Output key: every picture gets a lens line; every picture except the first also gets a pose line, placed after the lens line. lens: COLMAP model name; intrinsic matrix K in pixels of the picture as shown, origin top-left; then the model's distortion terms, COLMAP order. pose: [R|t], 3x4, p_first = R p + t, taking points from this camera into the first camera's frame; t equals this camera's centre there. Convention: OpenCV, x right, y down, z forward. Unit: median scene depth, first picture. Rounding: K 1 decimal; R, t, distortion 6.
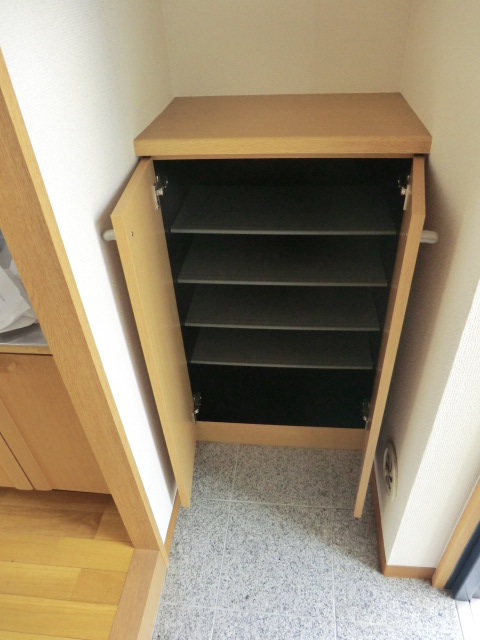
lens RADIAL K [[460.7, 0, 240.0], [0, 460.7, 320.0], [0, 0, 1]] dist [-0.003195, 0.001162]
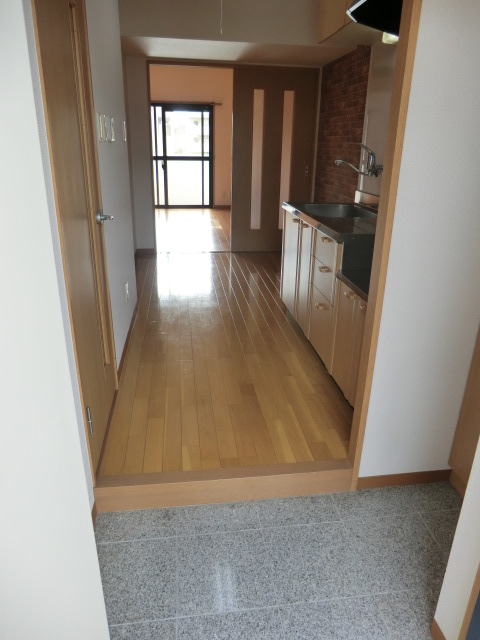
lens RADIAL K [[460.7, 0, 240.0], [0, 460.7, 320.0], [0, 0, 1]] dist [-0.003195, 0.001162]
pose [[0.220507, 0.400263, -0.889475, 0.898554], [-0.623689, 0.758993, 0.186929, 0.080017], [0.749926, 0.513537, 0.417002, -0.159281]]
